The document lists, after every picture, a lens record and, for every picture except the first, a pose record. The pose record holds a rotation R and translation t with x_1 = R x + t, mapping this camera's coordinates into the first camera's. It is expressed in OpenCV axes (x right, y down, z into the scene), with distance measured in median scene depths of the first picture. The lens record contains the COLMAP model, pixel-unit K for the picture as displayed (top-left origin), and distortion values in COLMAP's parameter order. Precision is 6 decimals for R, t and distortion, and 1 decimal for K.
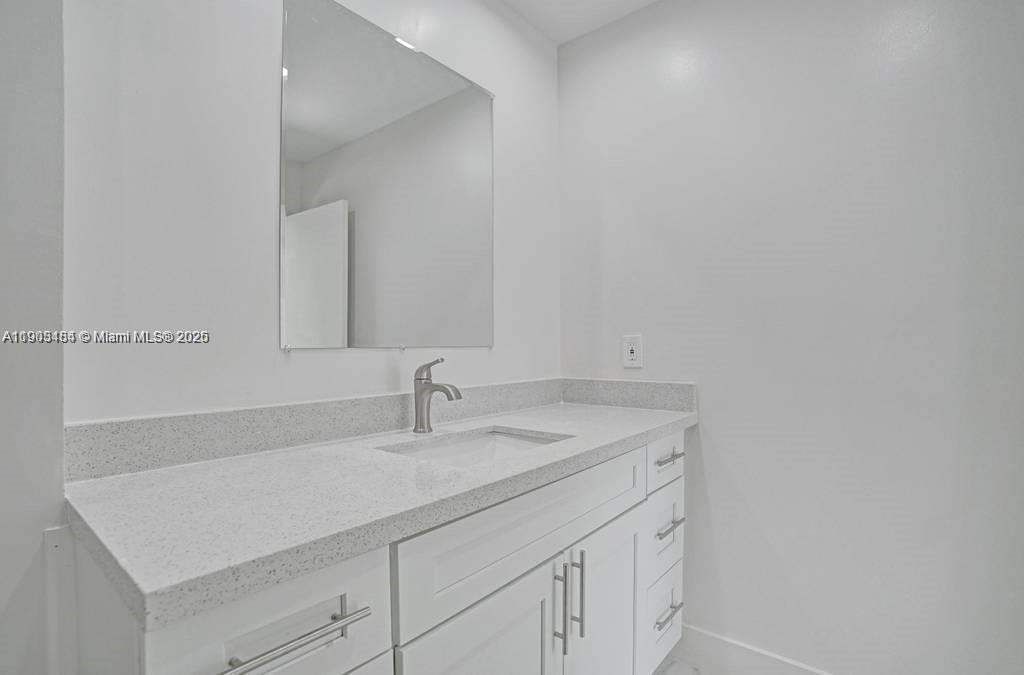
lens RADIAL K [[488.7, 0, 506.9], [0, 488.7, 342.5], [0, 0, 1]] dist [-0.067232, 0.027614]
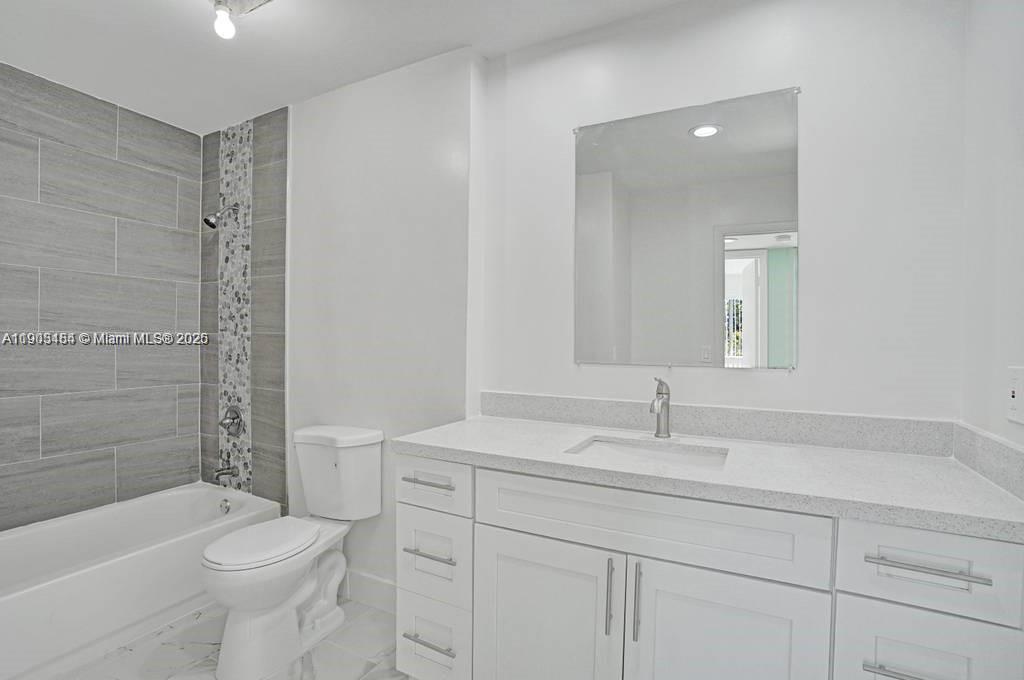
lens RADIAL K [[488.9, 0, 514.8], [0, 488.9, 343.4], [0, 0, 1]] dist [-0.027181, 0.000546]
pose [[0.192032, 0.017011, -0.981241, 0.964137], [0.001610, 0.999843, 0.017649, -0.072248], [0.981387, -0.004969, 0.191974, 0.418057]]
